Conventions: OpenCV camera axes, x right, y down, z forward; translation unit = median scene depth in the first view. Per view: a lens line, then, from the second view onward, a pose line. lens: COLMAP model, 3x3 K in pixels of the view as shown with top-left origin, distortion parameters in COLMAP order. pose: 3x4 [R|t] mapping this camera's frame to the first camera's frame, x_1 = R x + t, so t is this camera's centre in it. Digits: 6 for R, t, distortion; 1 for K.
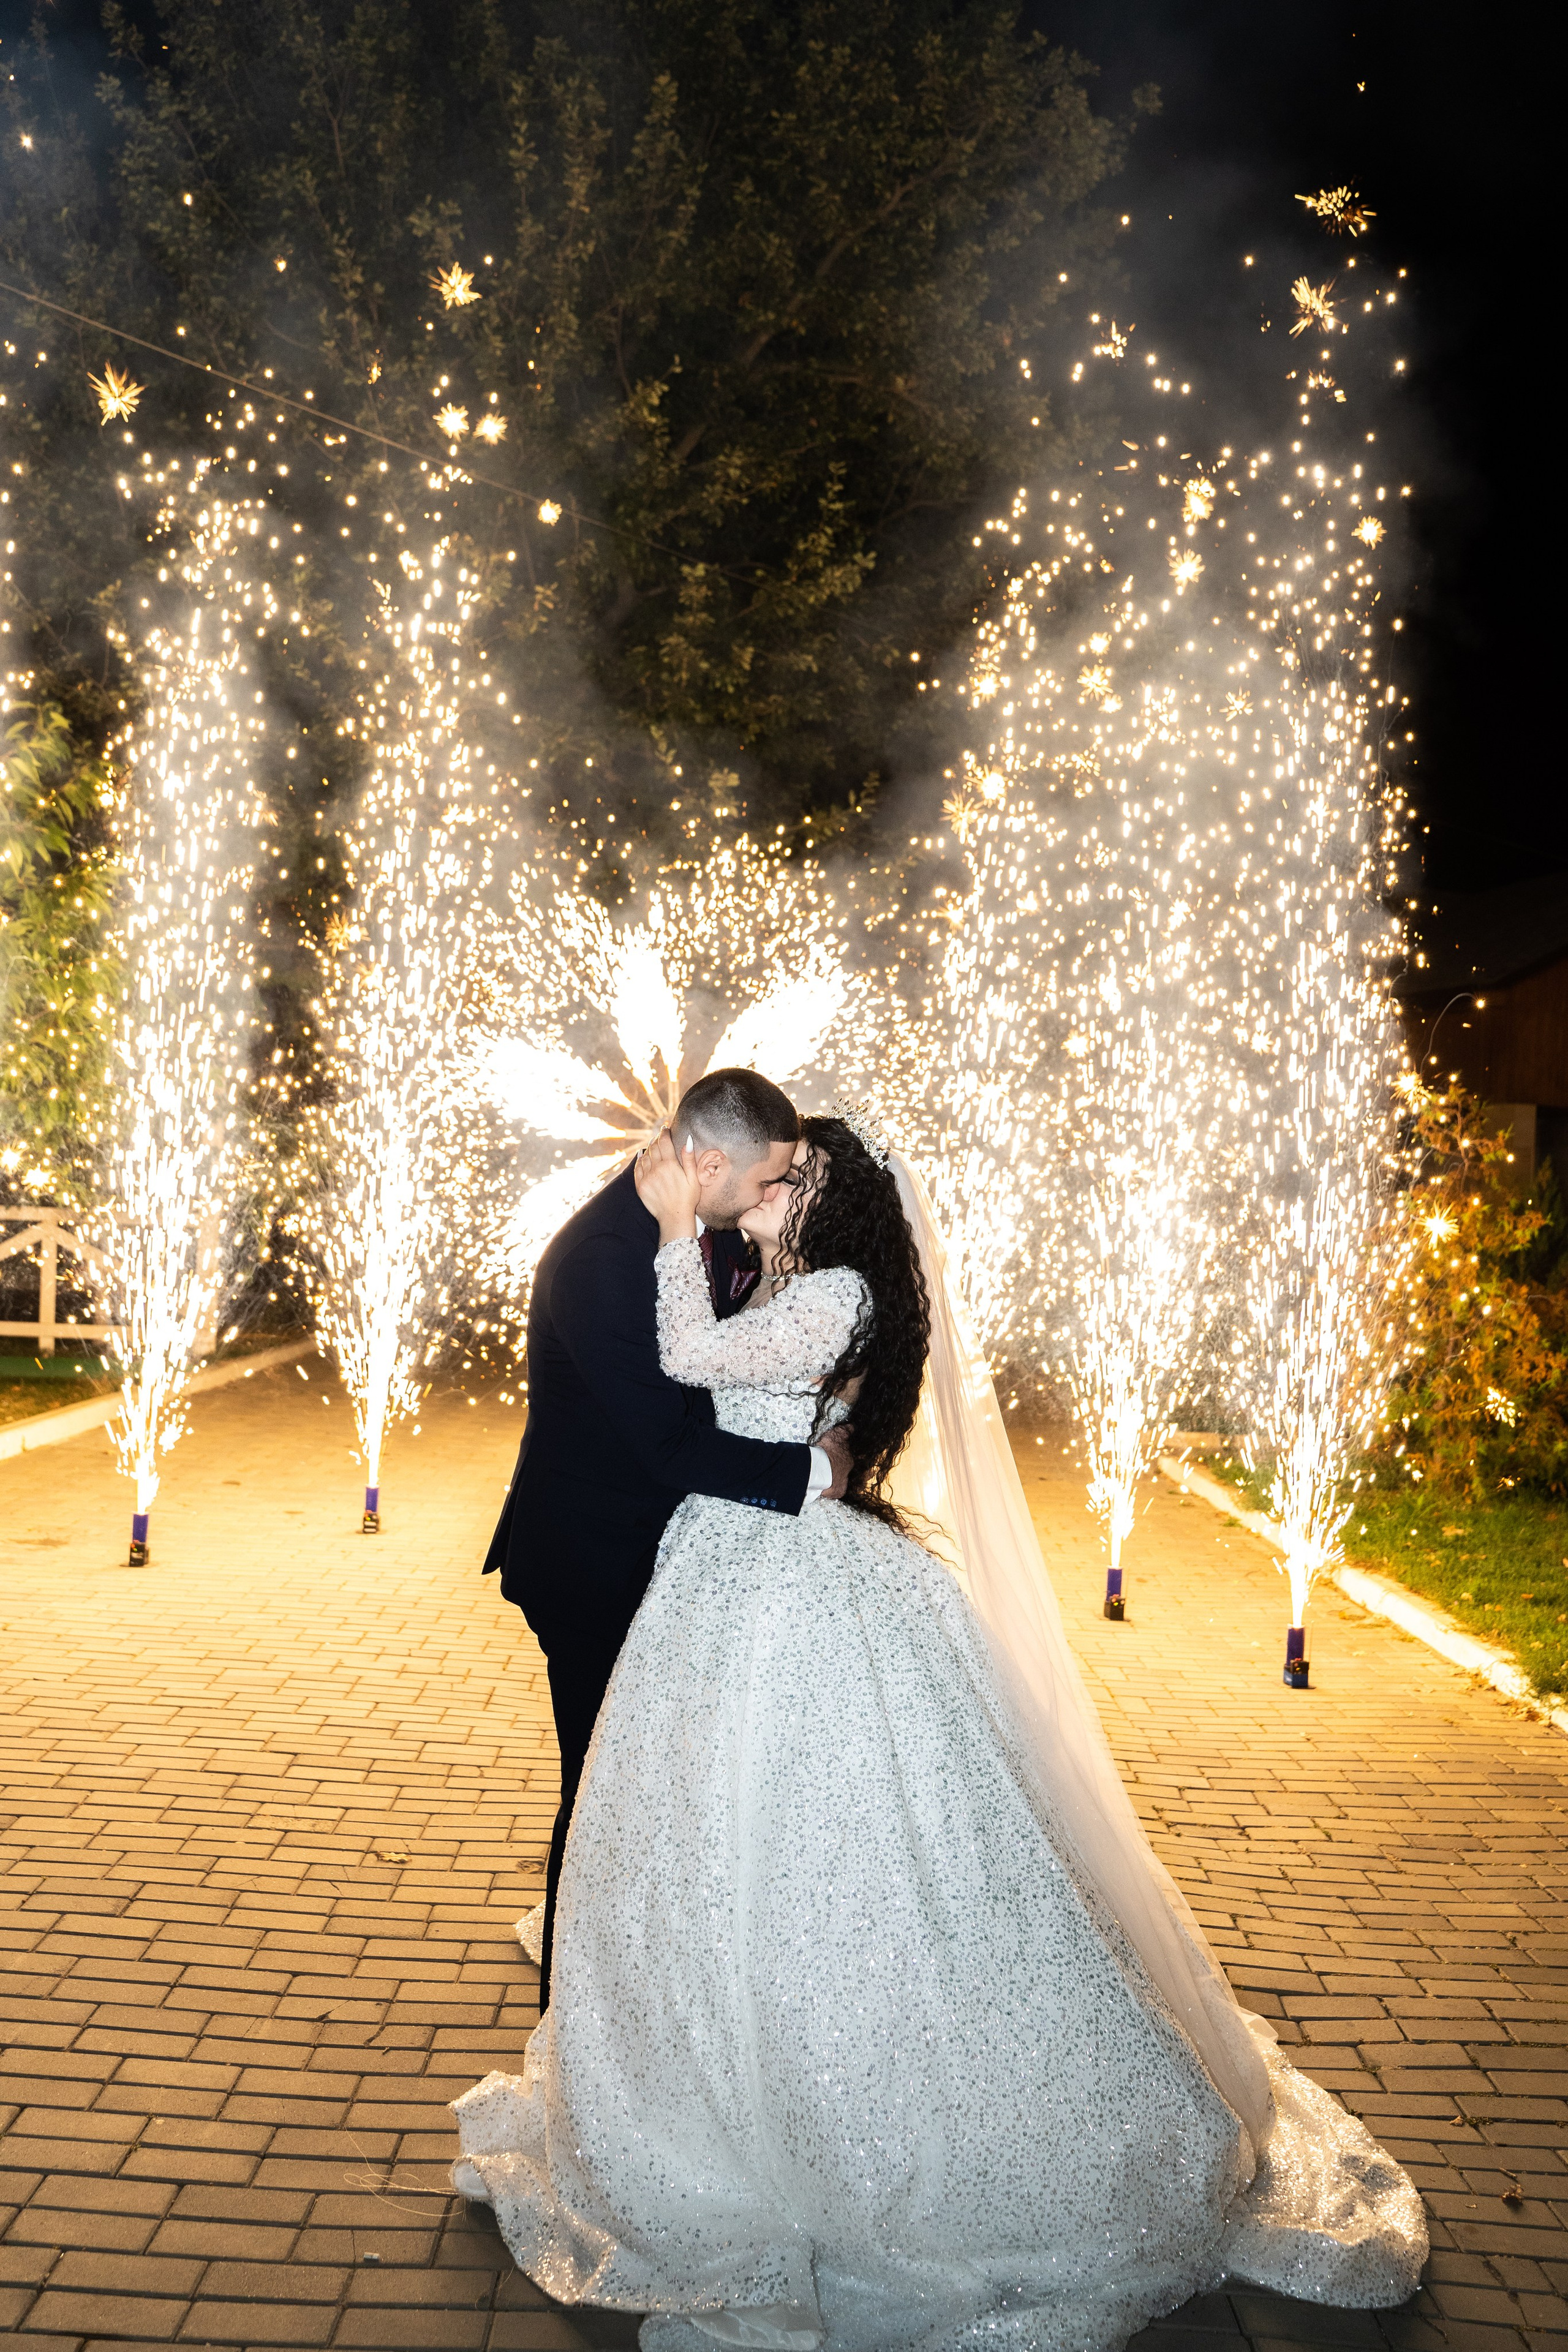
lens RADIAL K [[2039.1, 0, 784.0], [0, 2039.1, 1176.0], [0, 0, 1]] dist [-0.072717, 0.105481]
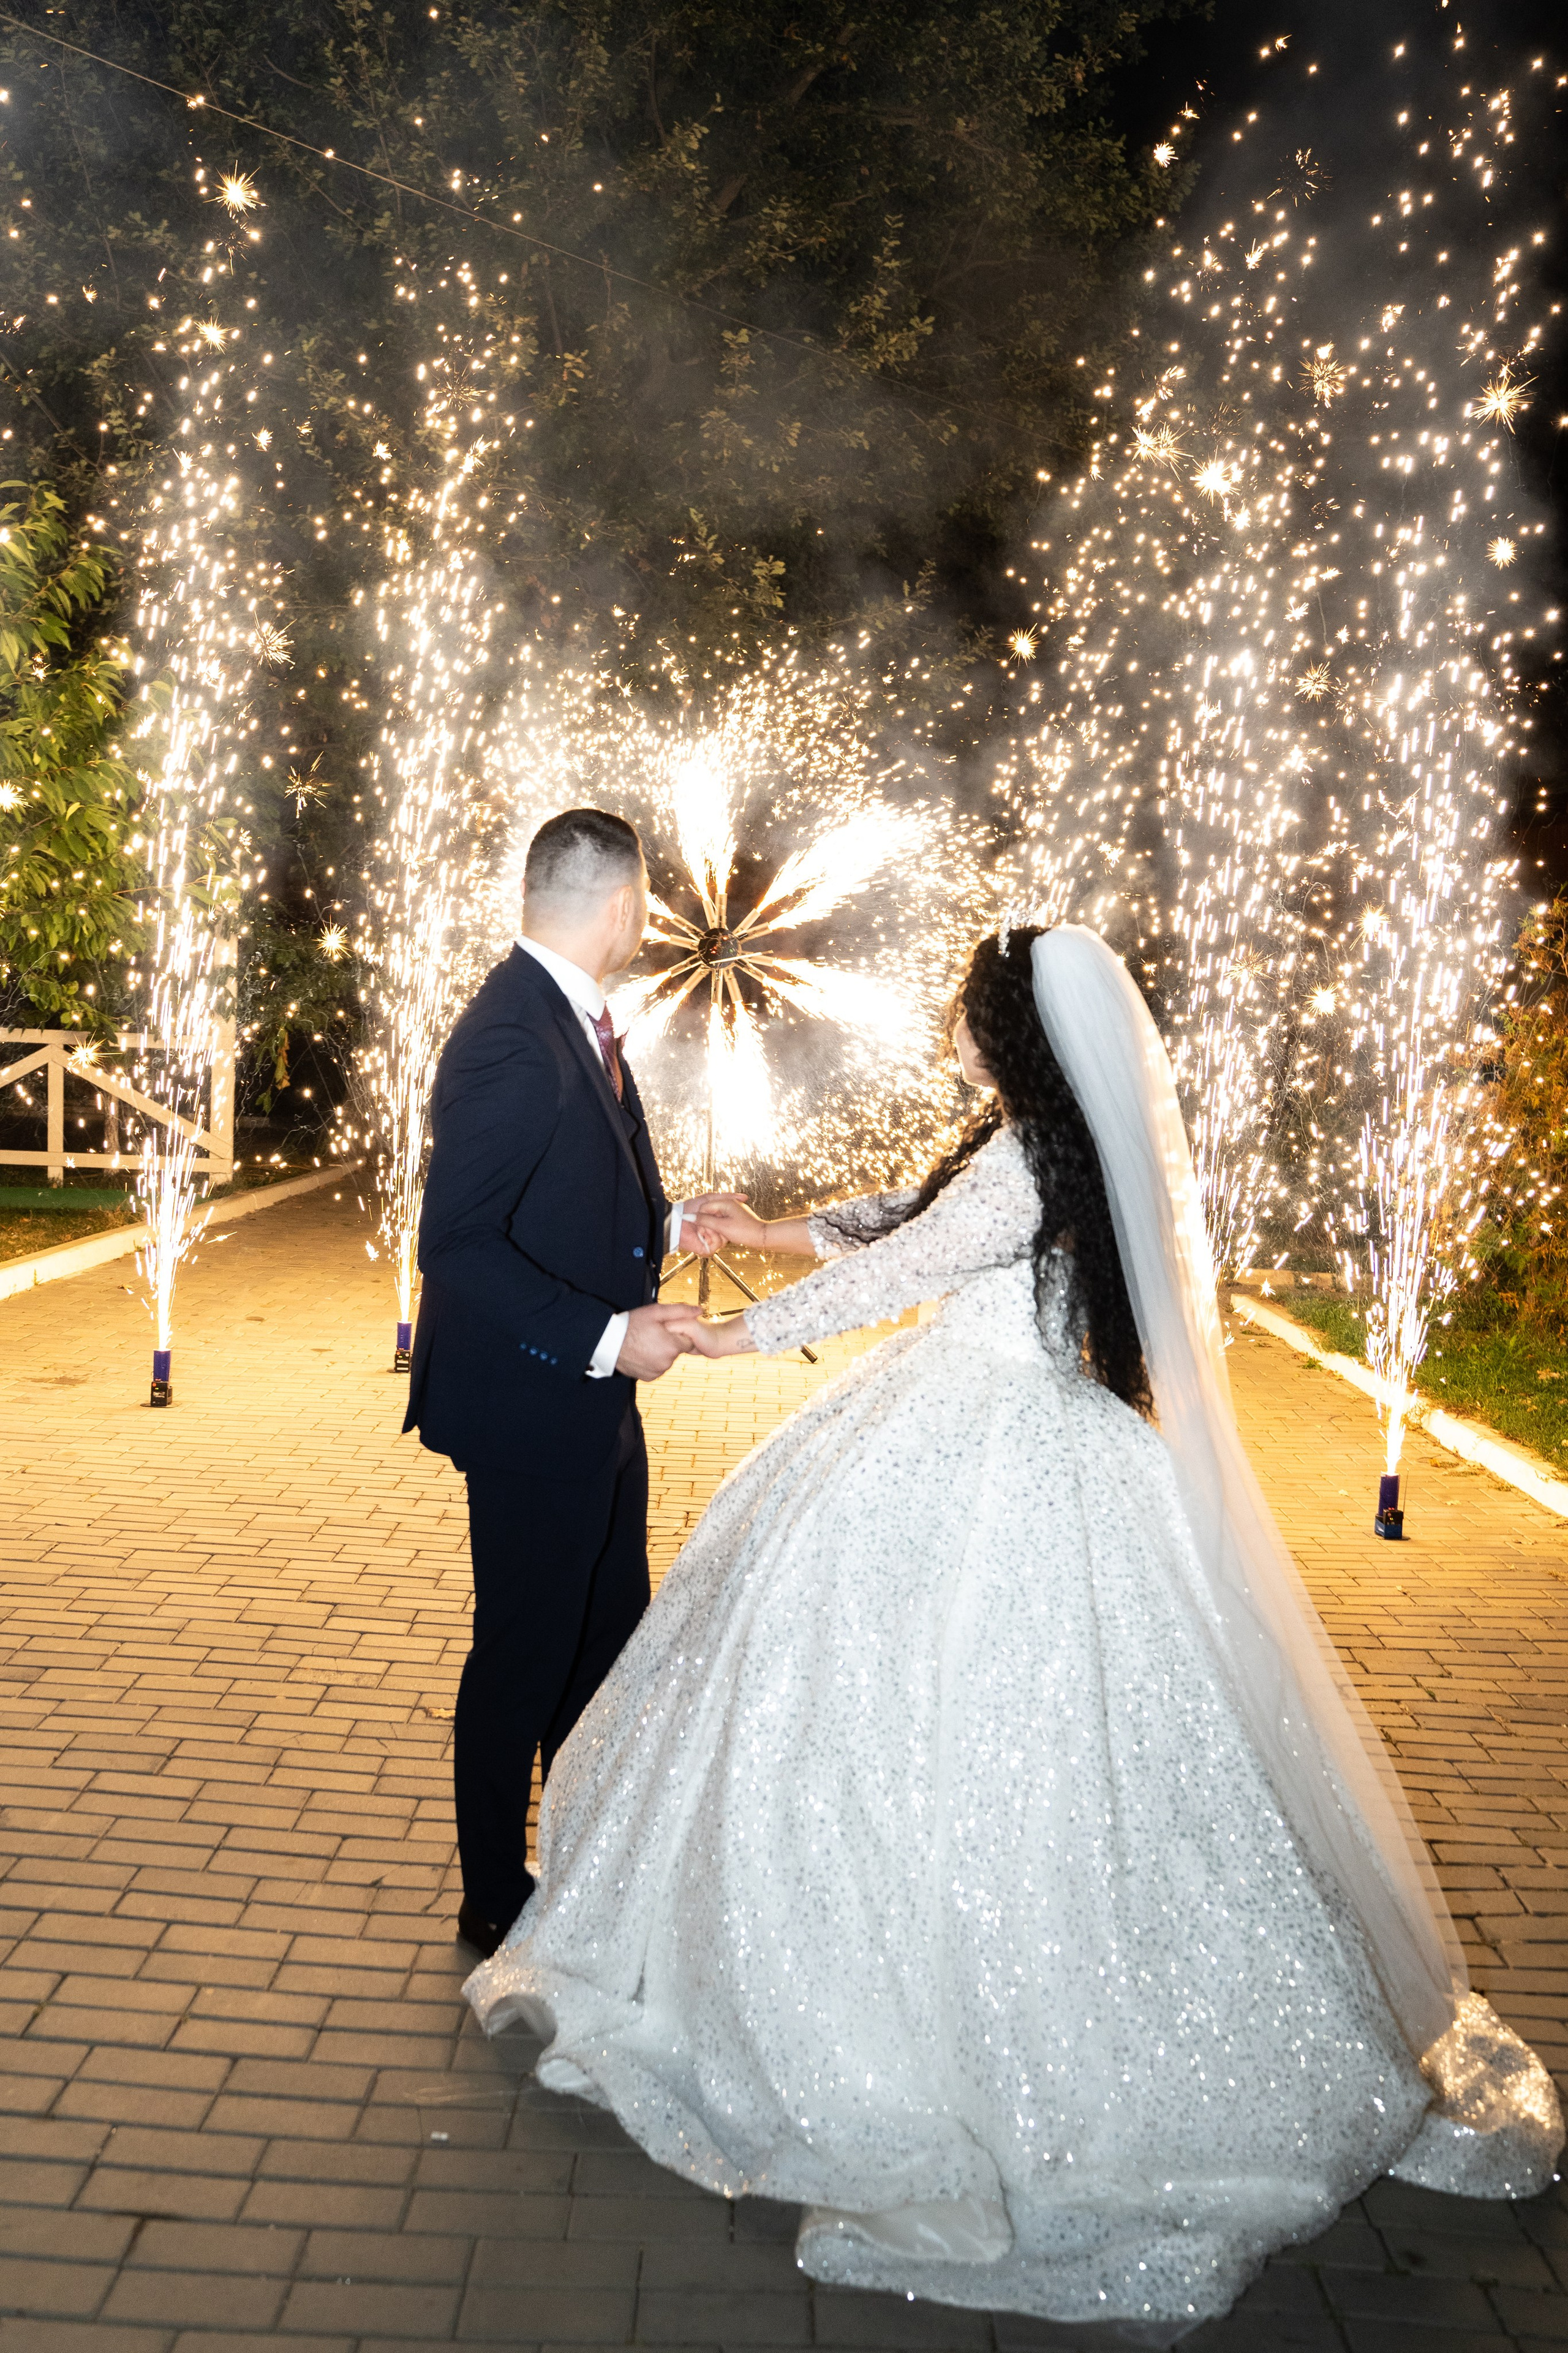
lens RADIAL K [[2138.0, 0, 784.0], [0, 2138.0, 1176.5], [0, 0, 1]] dist [-0.074013, 0.106492]
pose [[0.999860, 0.002550, -0.016544, -0.016869], [-0.001179, 0.996603, 0.082352, 0.005288], [0.016698, -0.082321, 0.996466, 0.033168]]
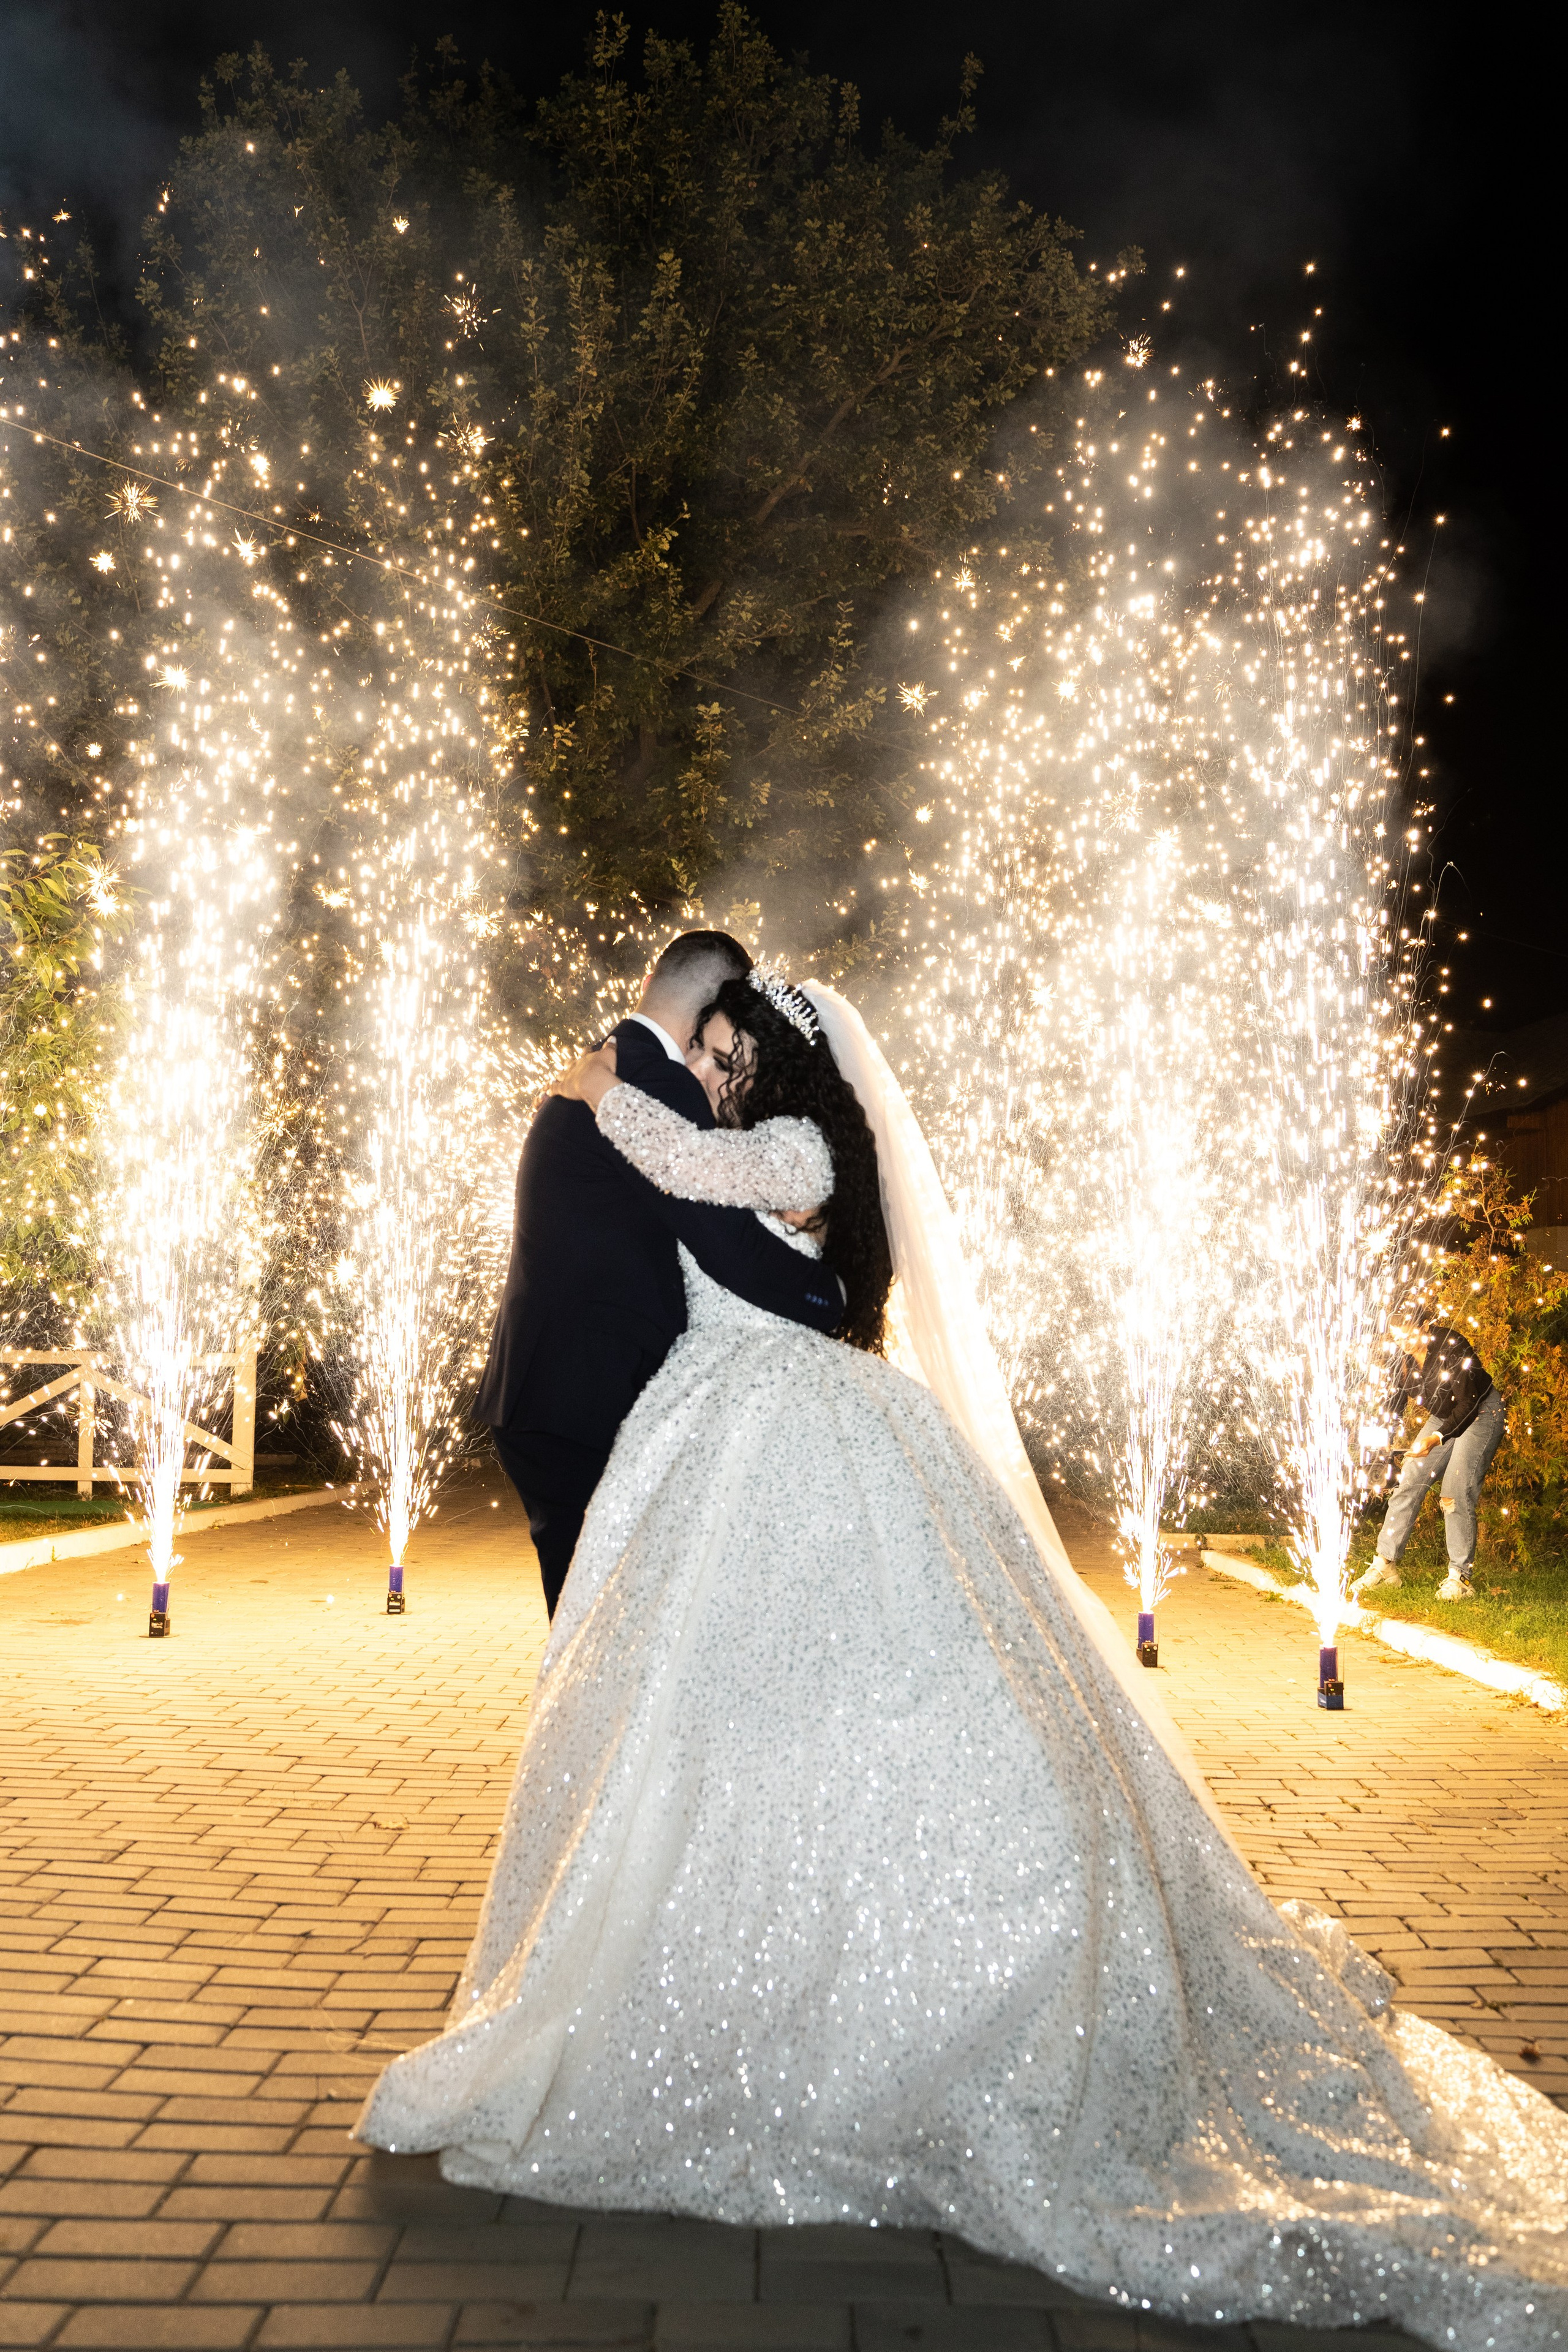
lens RADIAL K [[2039.1, 0, 784.0], [0, 2039.1, 1176.0], [0, 0, 1]] dist [-0.072717, 0.105481]
pose [[0.999164, -0.033327, -0.023683, 0.028326], [0.030830, 0.994617, -0.098927, 0.114307], [0.026853, 0.098114, 0.994813, -0.002625]]
